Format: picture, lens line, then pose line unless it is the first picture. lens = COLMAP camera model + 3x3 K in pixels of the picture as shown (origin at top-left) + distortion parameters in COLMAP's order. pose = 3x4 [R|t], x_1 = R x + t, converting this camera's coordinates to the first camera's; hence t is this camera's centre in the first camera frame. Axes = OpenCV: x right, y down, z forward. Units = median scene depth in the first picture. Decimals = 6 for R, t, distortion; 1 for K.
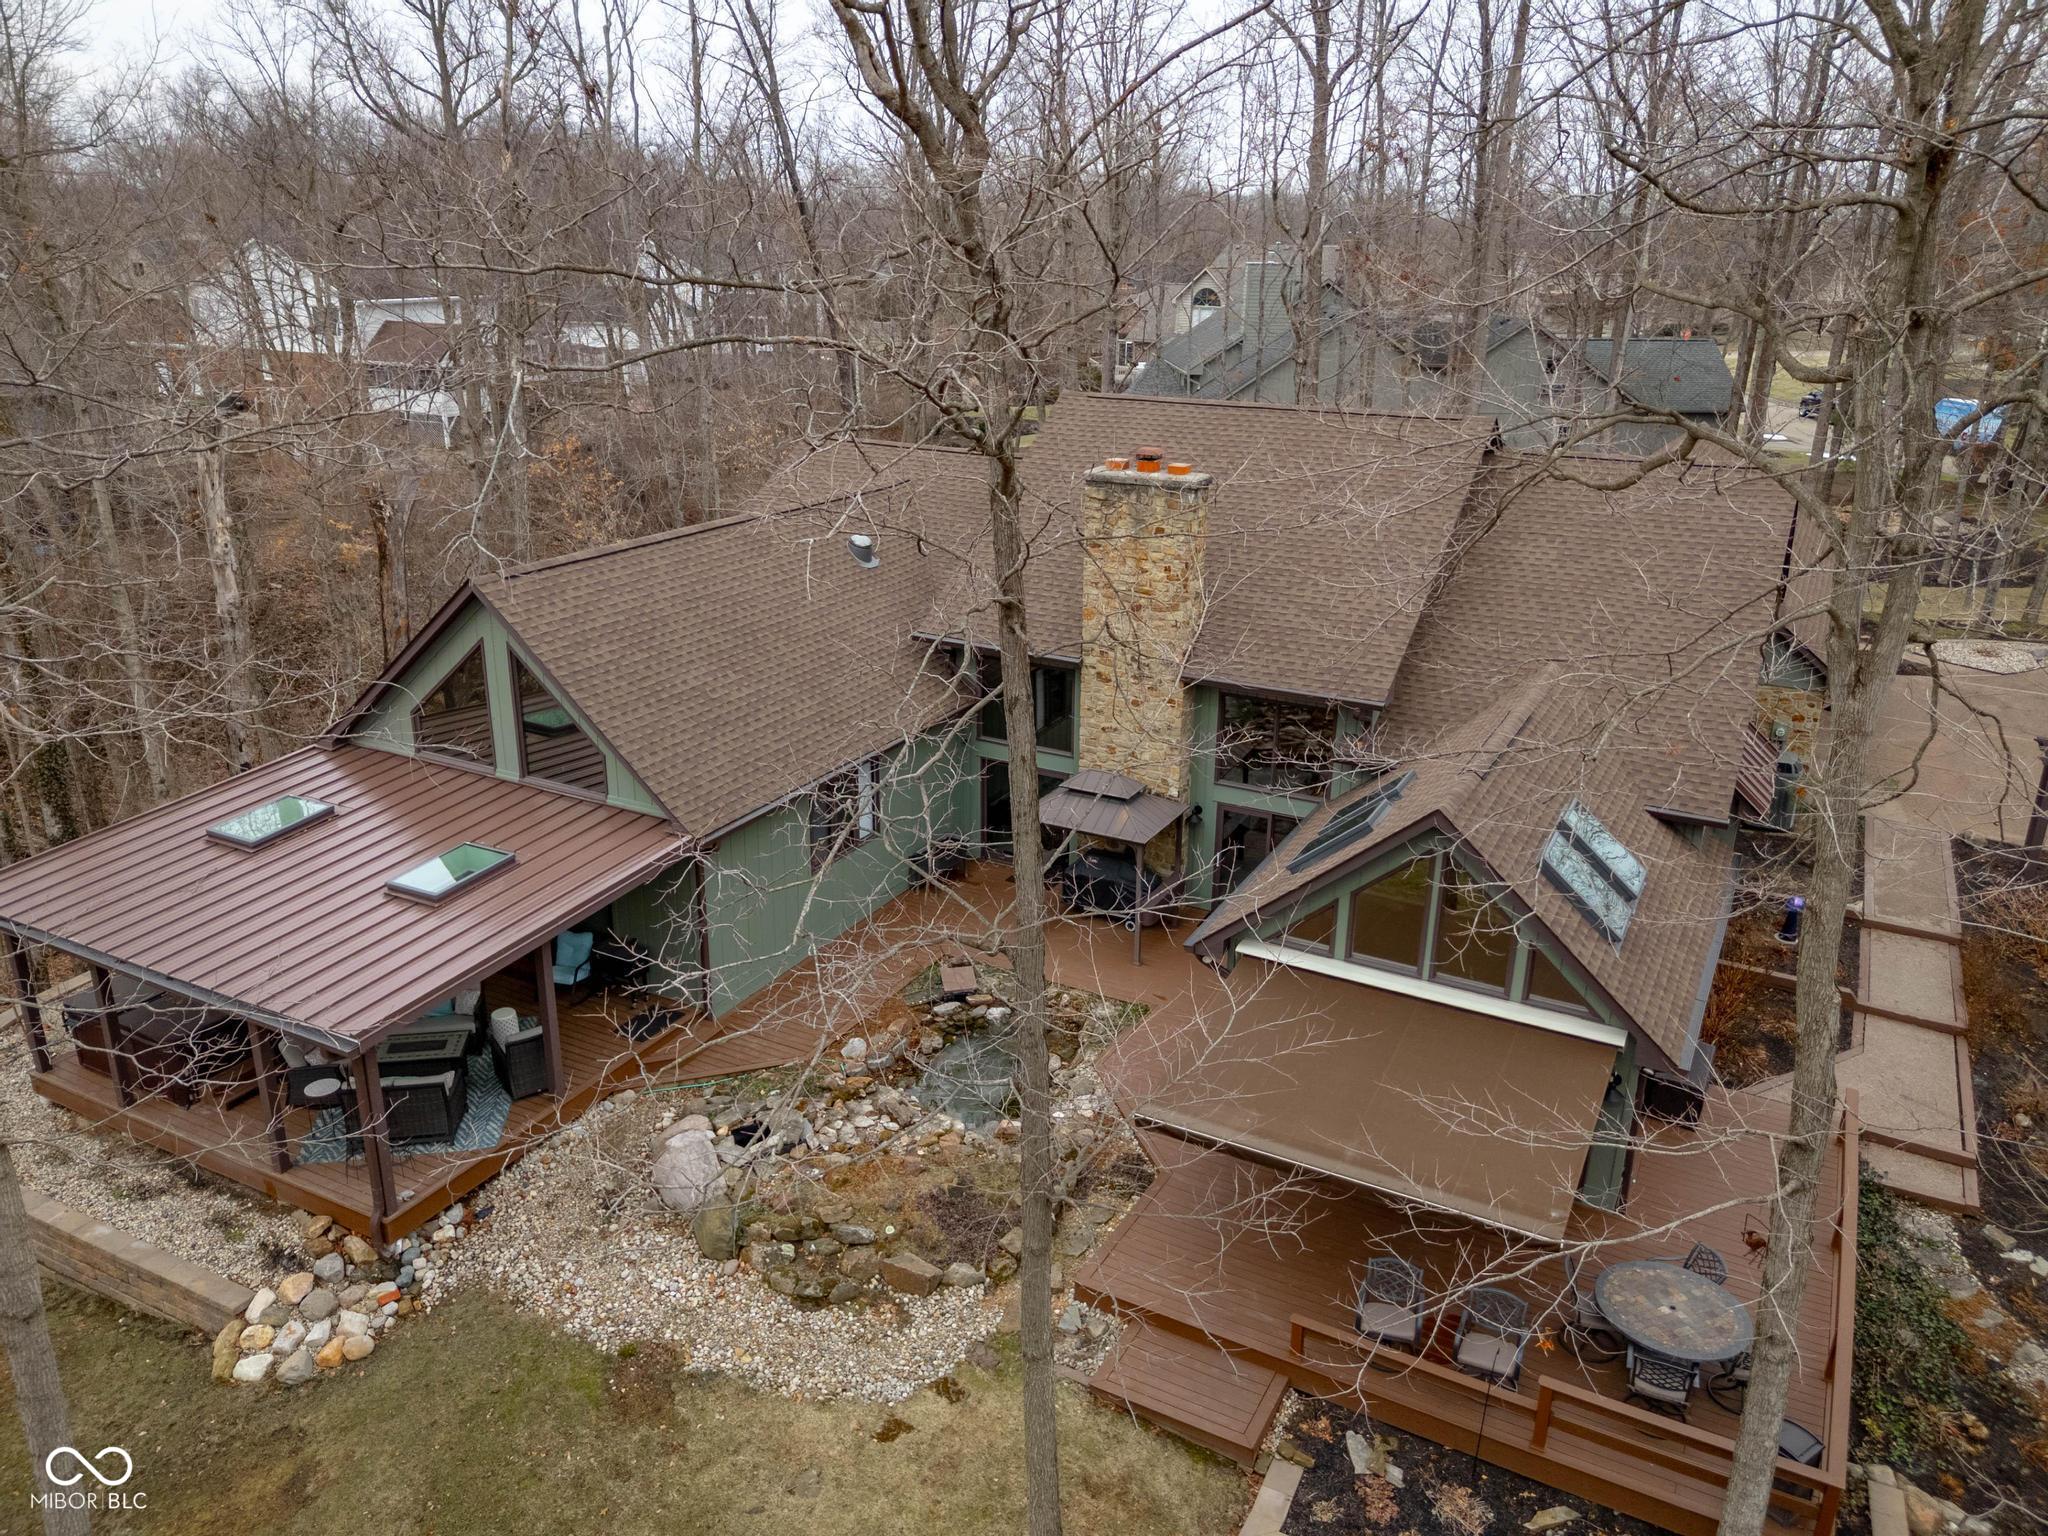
lens RADIAL K [[1488.5, 0, 1024.0], [0, 1488.5, 768.0], [0, 0, 1]] dist [0.021152, 0.001835]
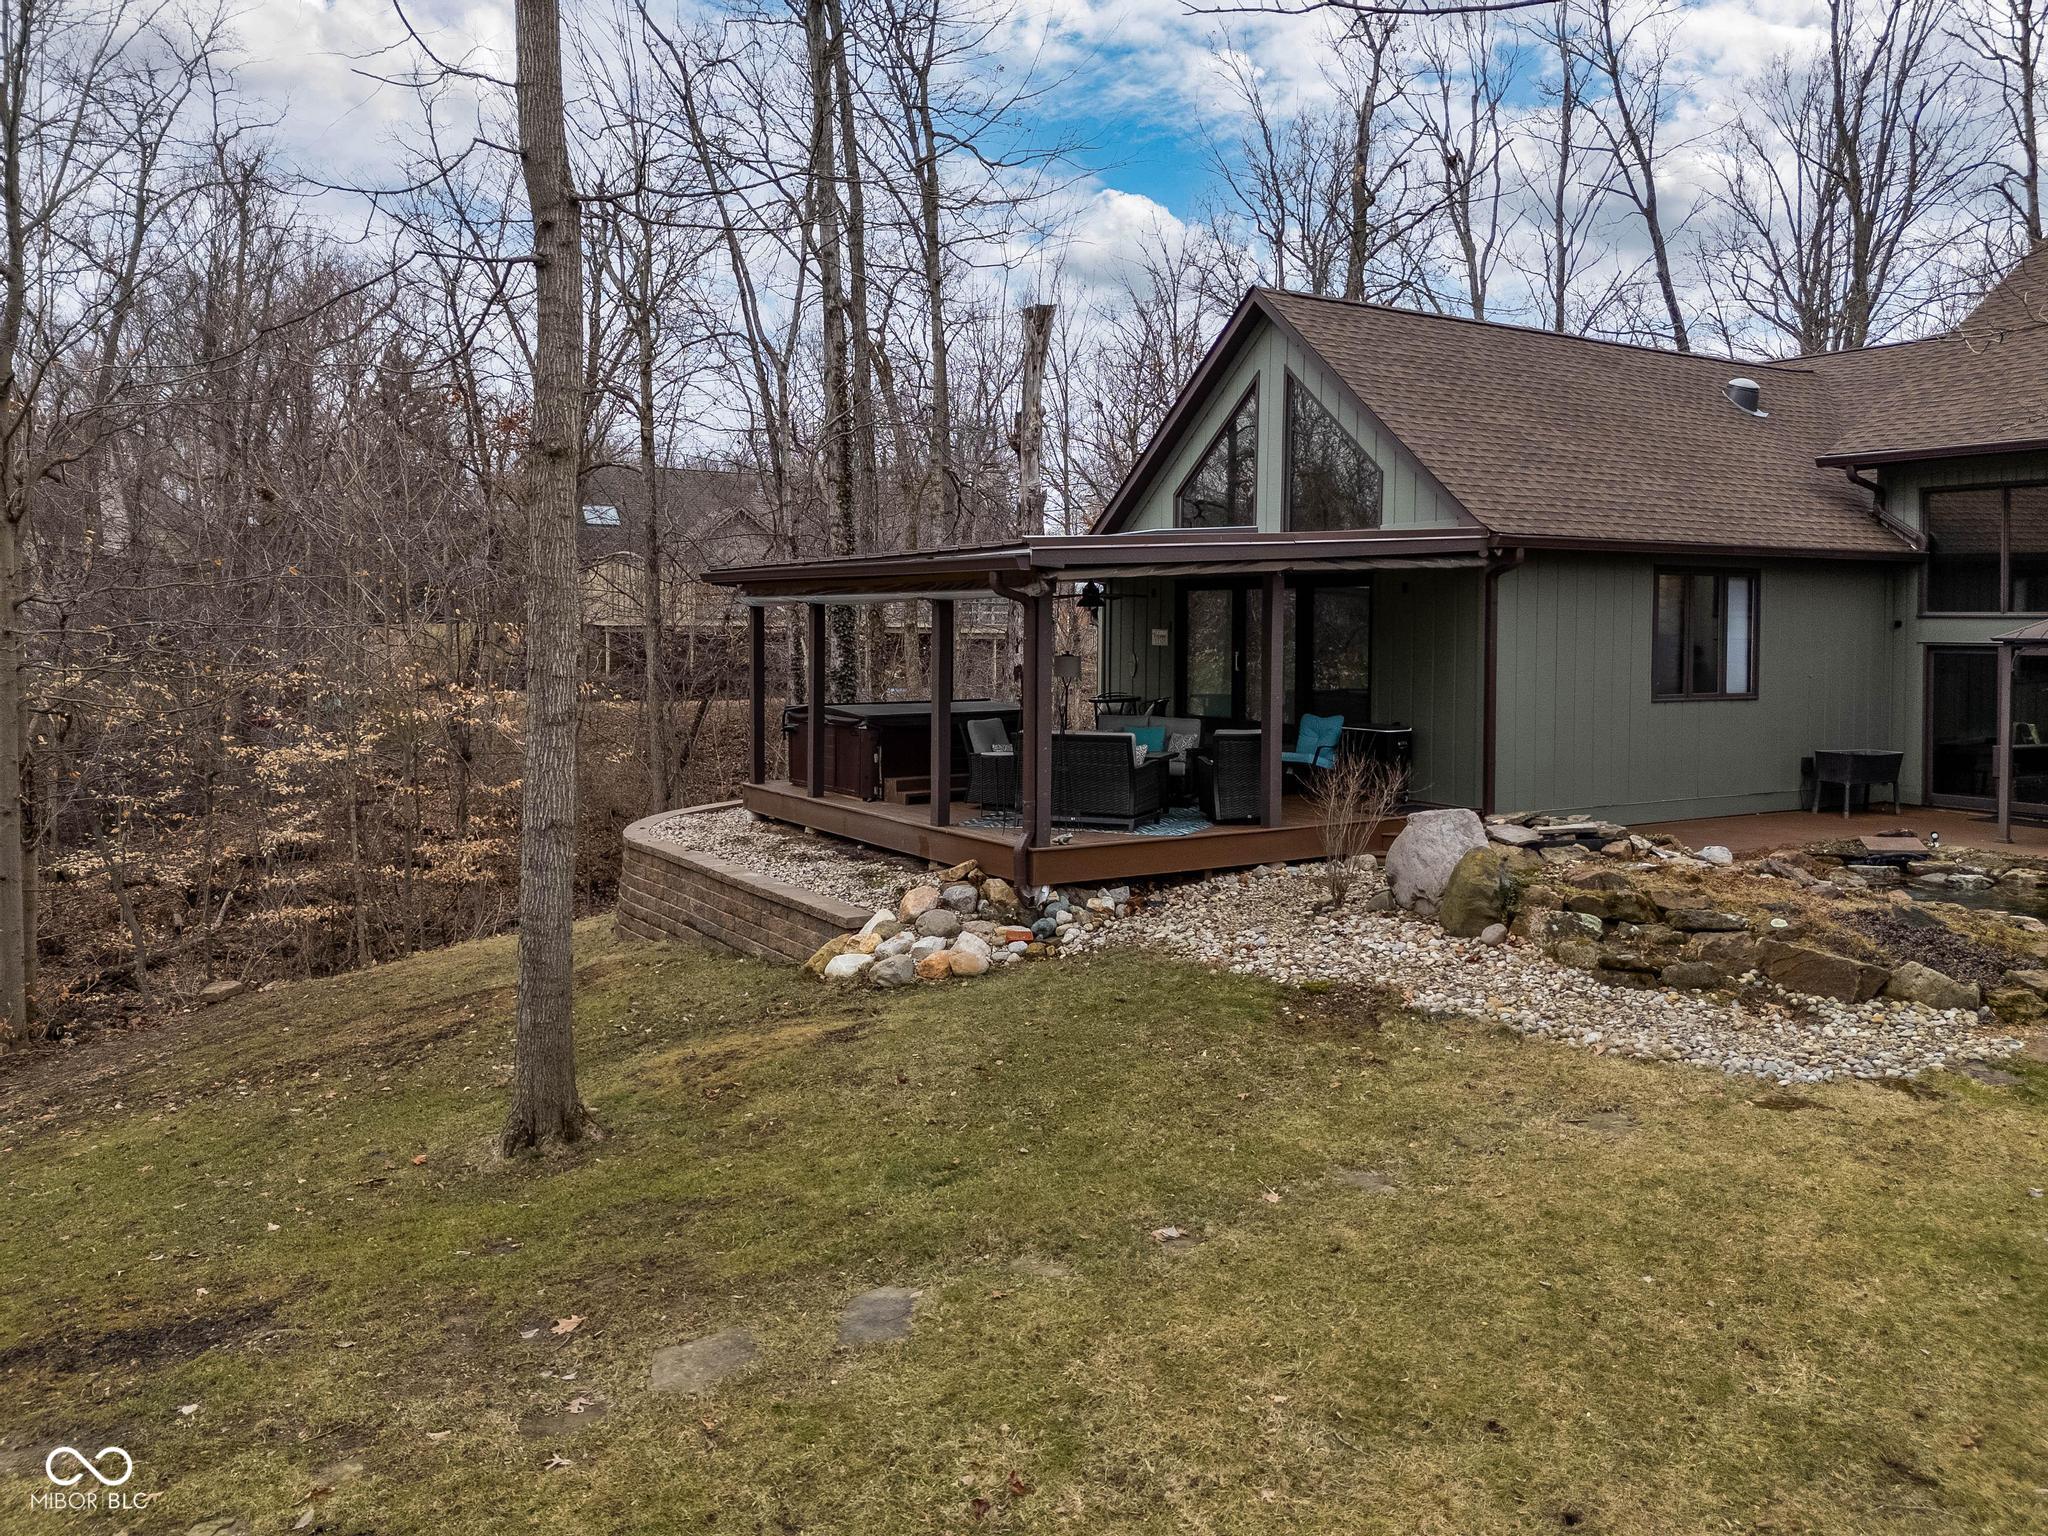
lens RADIAL K [[1488.5, 0, 1024.0], [0, 1488.5, 768.0], [0, 0, 1]] dist [0.021152, 0.001835]
pose [[0.858877, 0.007161, -0.512132, -0.045185], [-0.177600, 0.942029, -0.284674, 0.477275], [0.480405, 0.335455, 0.810359, 0.373113]]
